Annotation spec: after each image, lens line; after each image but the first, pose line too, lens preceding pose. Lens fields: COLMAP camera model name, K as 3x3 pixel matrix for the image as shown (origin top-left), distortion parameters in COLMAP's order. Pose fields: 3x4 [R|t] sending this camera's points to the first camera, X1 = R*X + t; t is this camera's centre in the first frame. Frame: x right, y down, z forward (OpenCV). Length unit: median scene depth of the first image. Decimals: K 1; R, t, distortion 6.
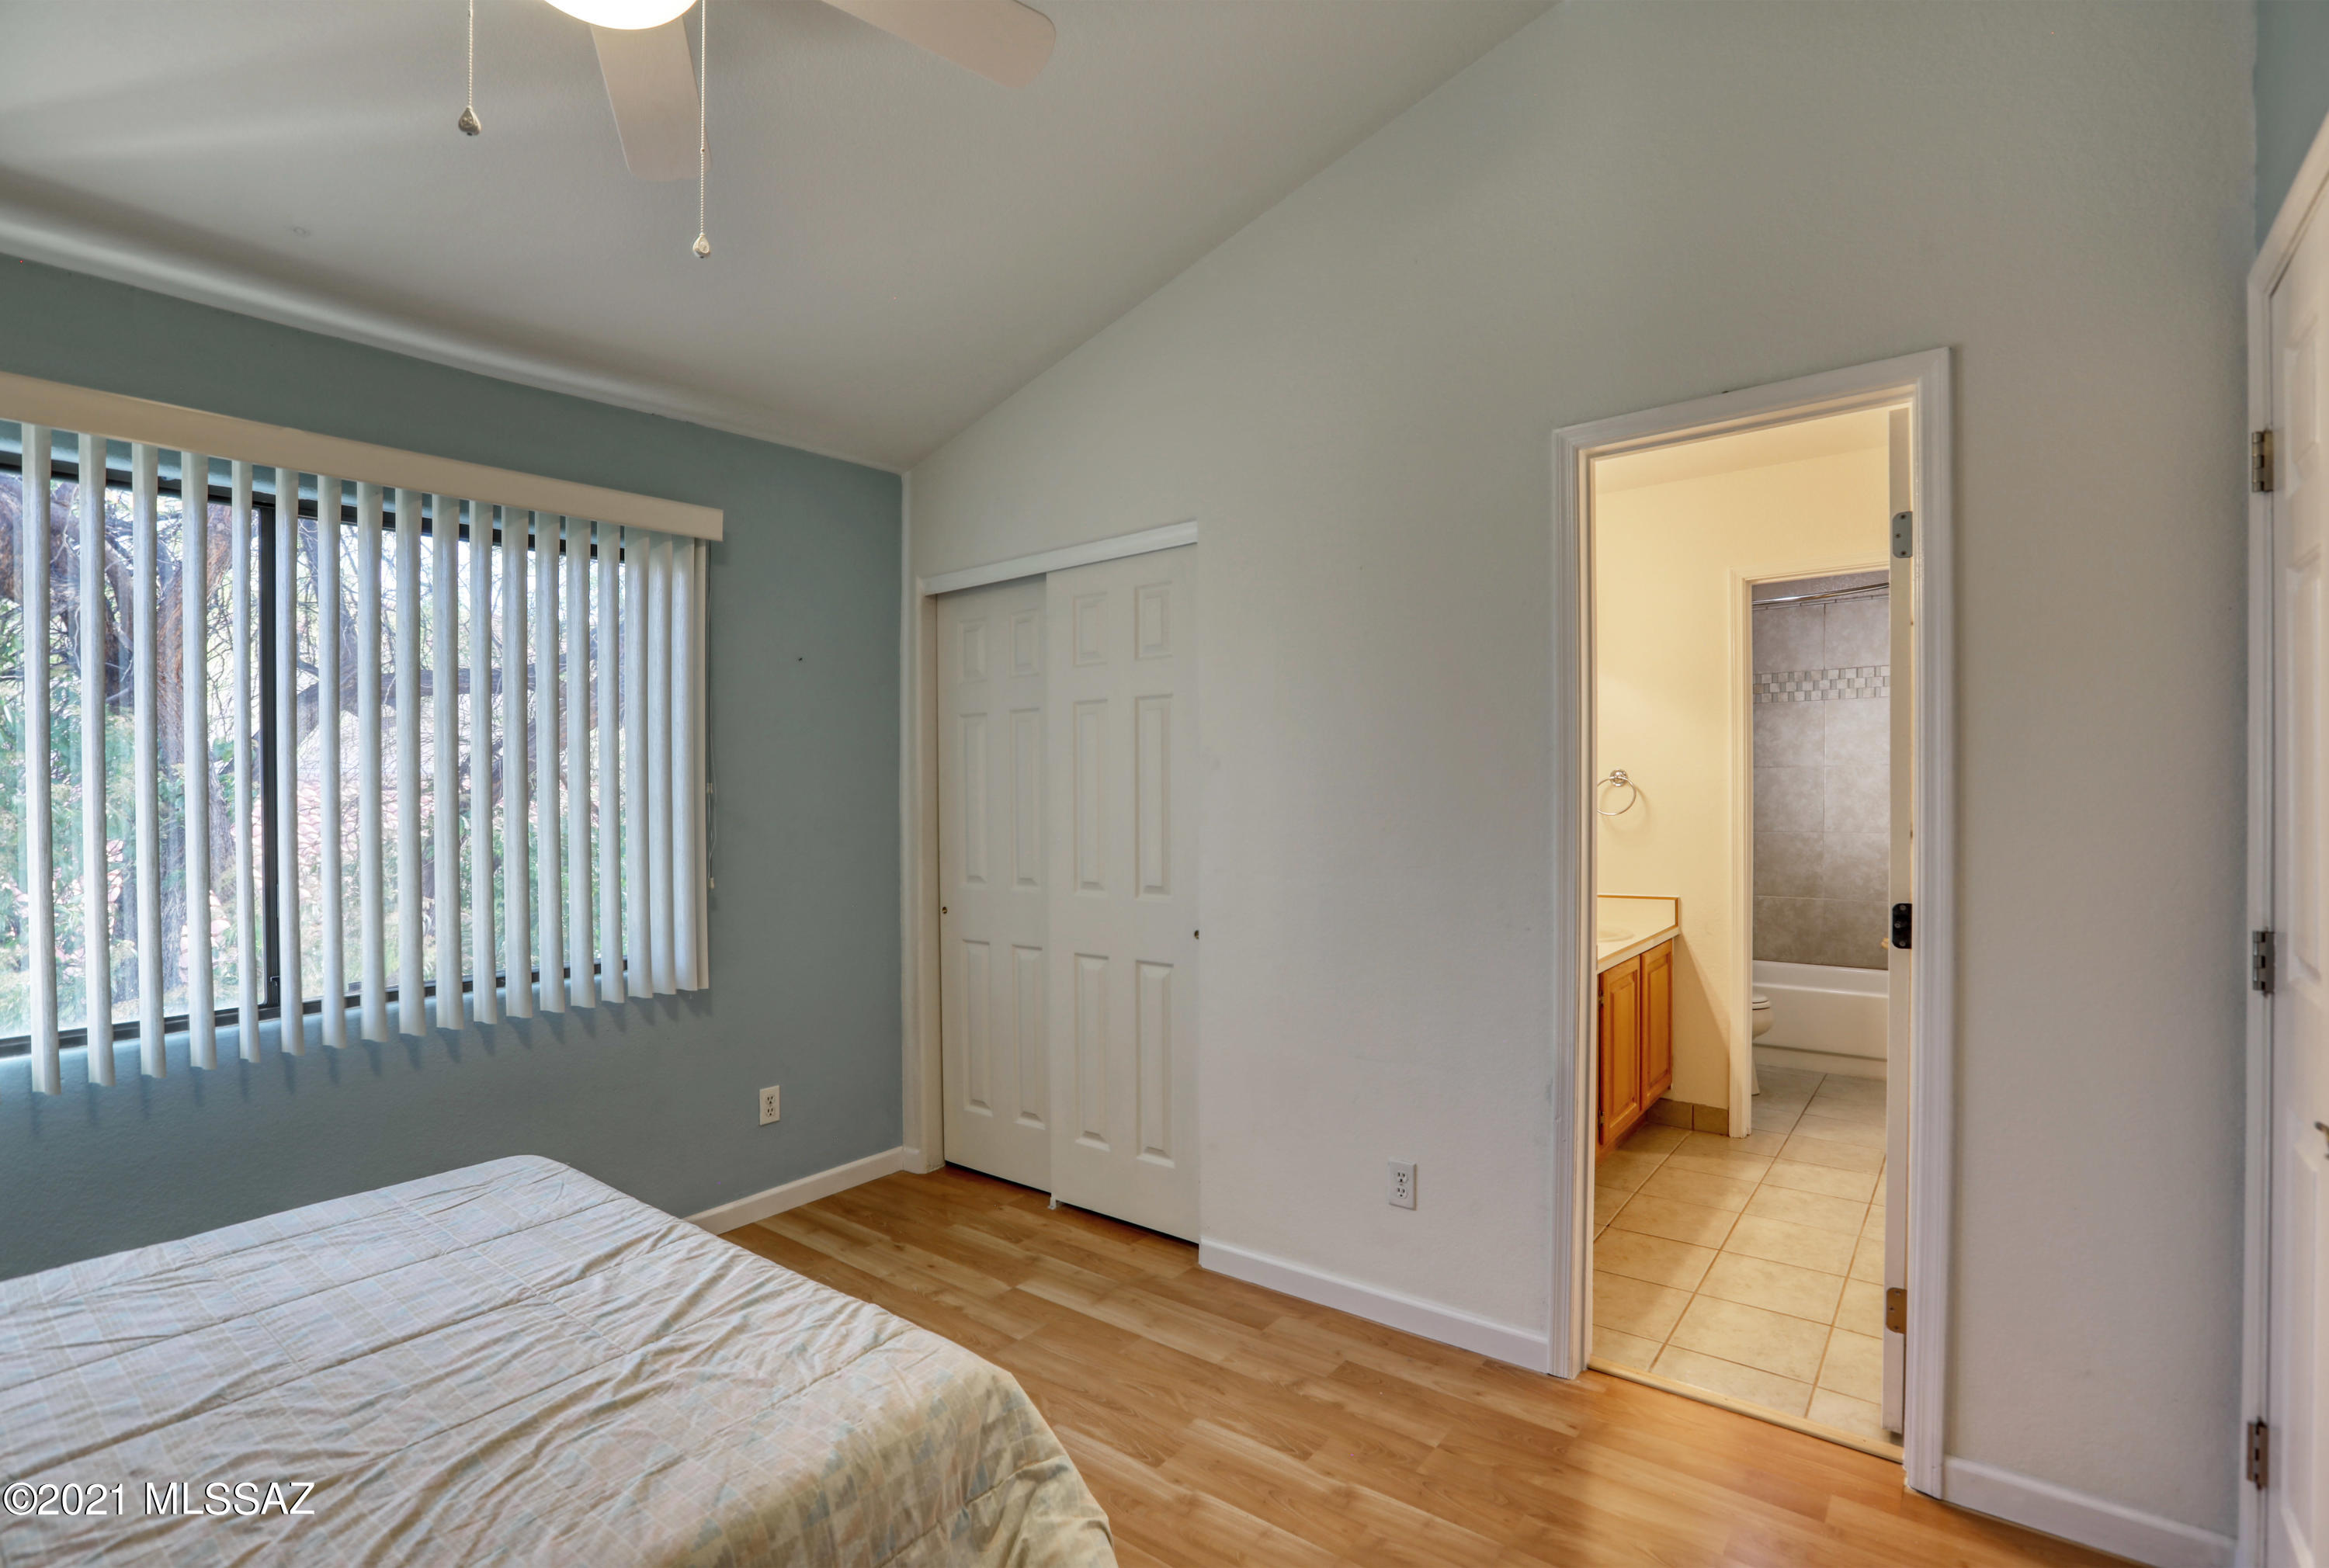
lens RADIAL K [[1063.0, 0, 1164.5], [0, 1063.0, 784.0], [0, 0, 1]] dist [-0.044190, 0.009980]
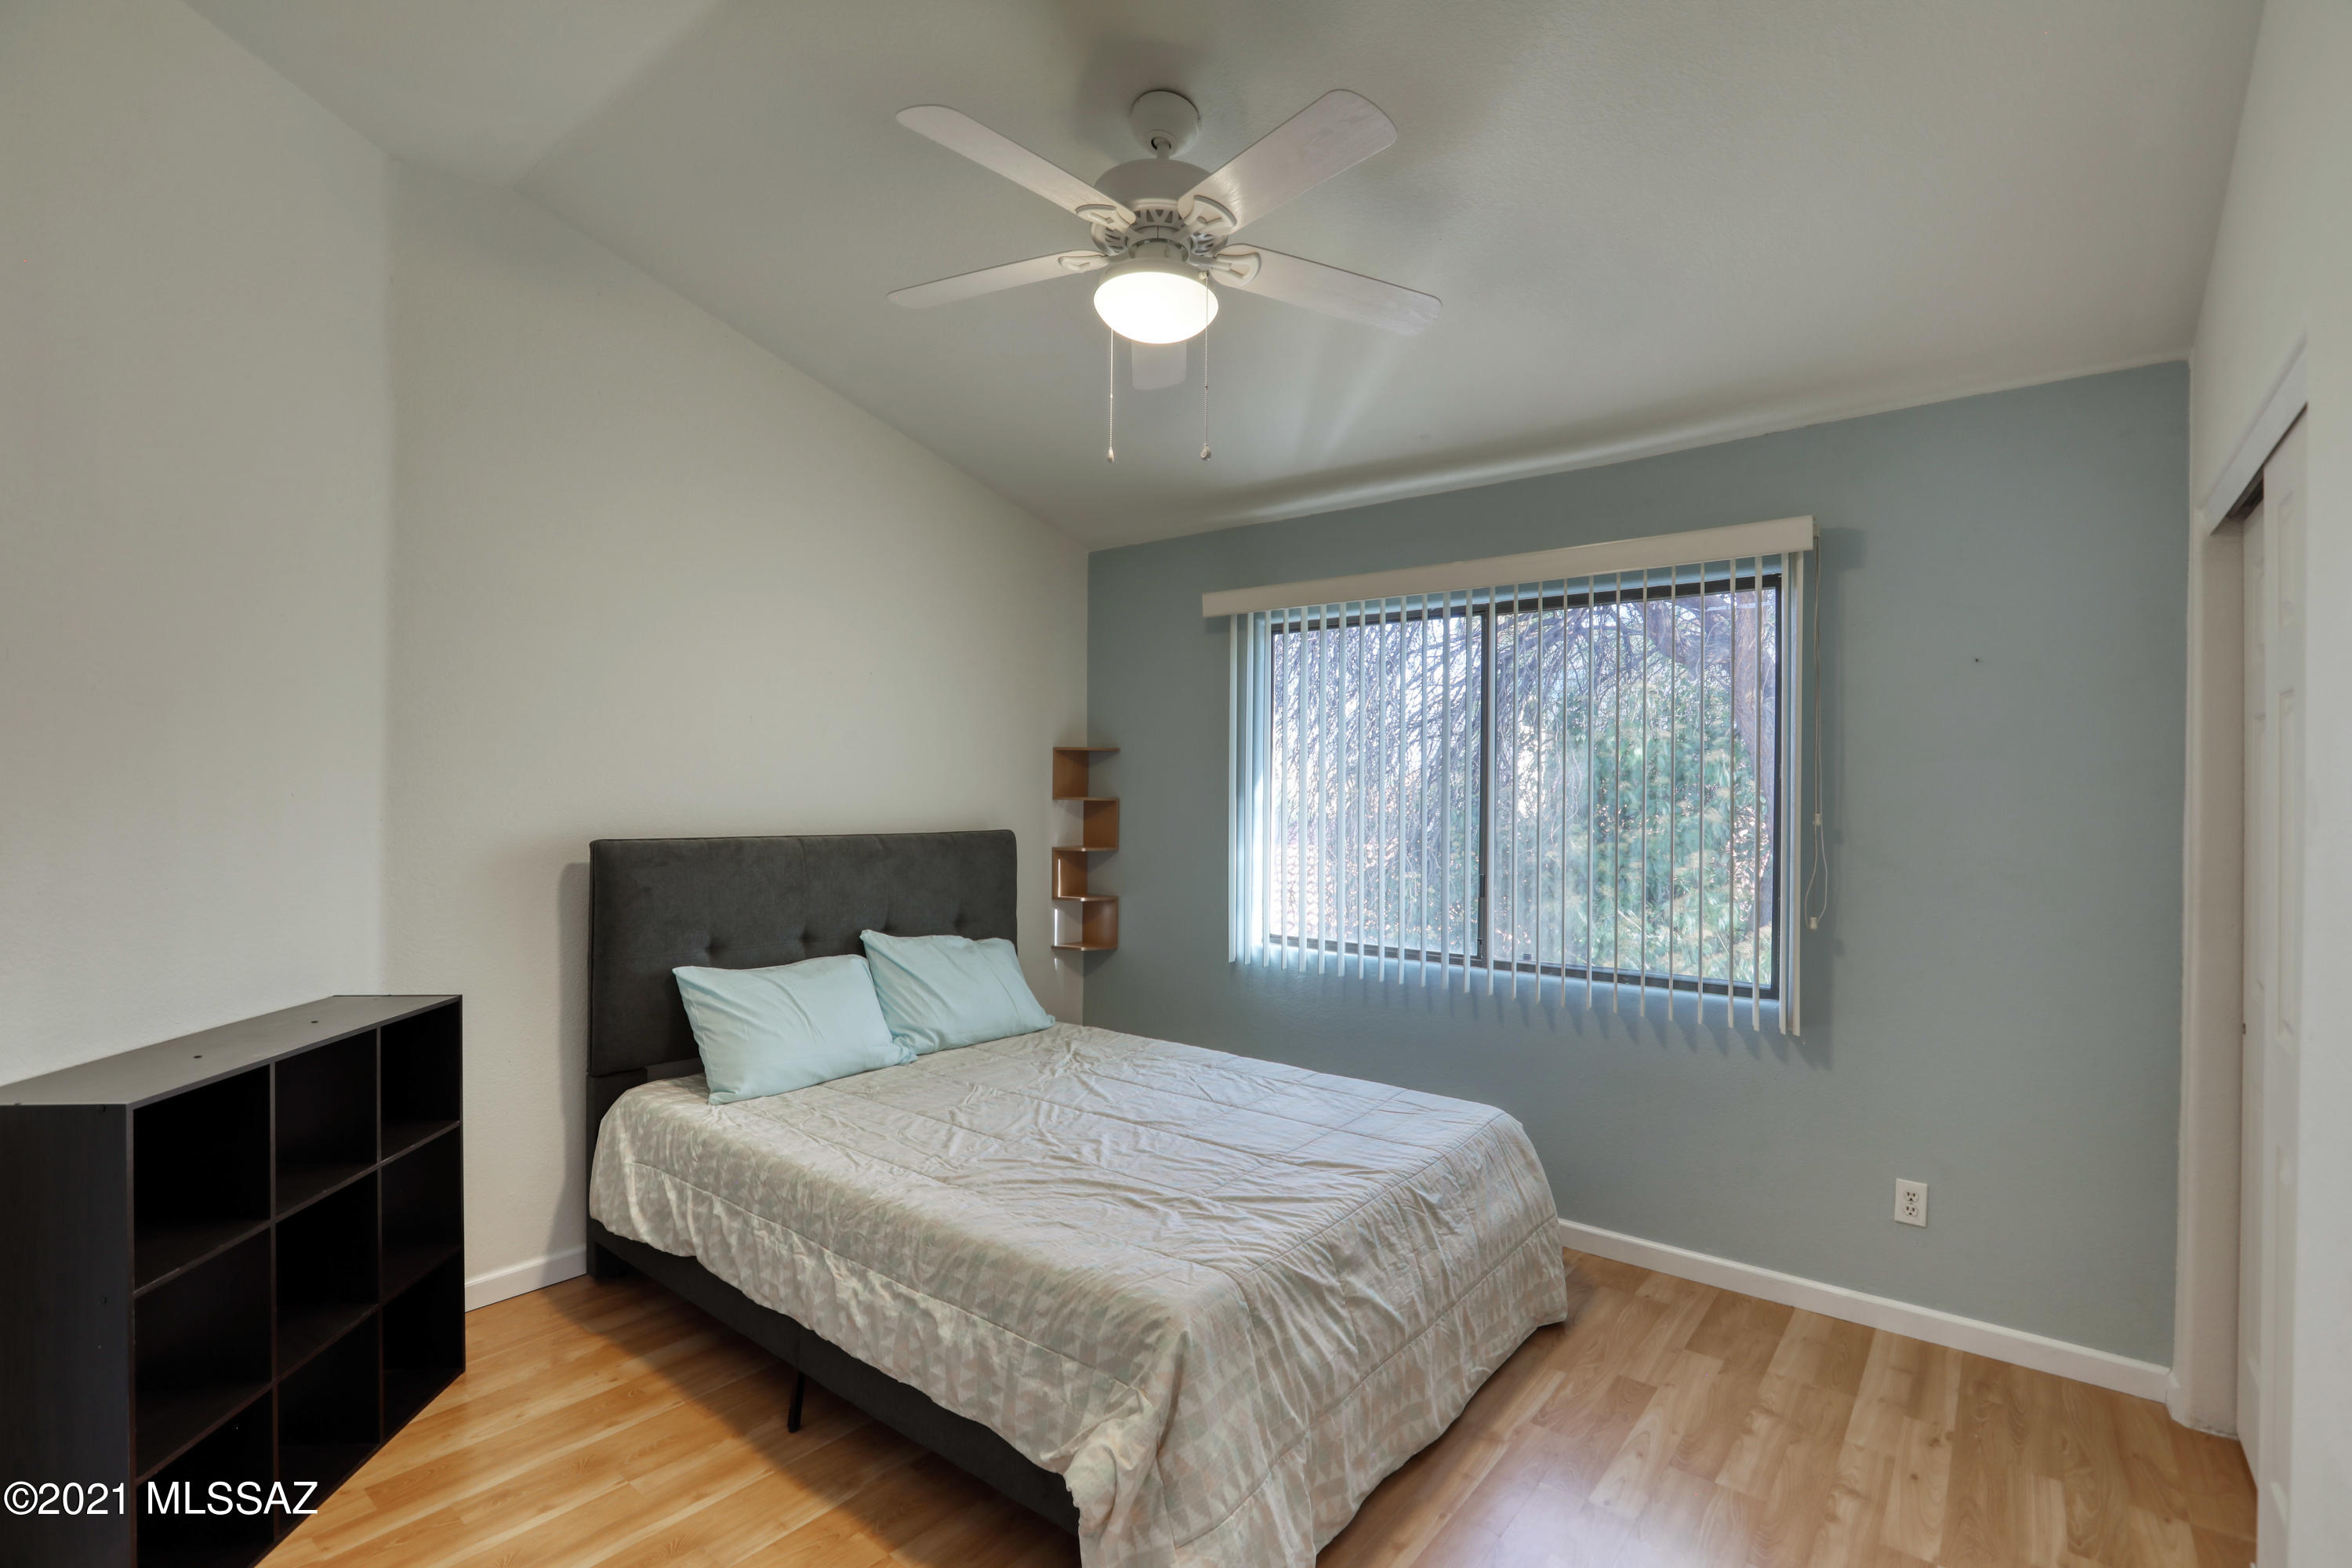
lens RADIAL K [[1052.6, 0, 1176.0], [0, 1052.6, 784.0], [0, 0, 1]] dist [-0.028348, 0.011248]
pose [[-0.003215, 0.011632, -0.999927, 0.866242], [-0.002609, 0.999929, 0.011640, -0.067036], [0.999991, 0.002646, -0.003184, 0.817996]]
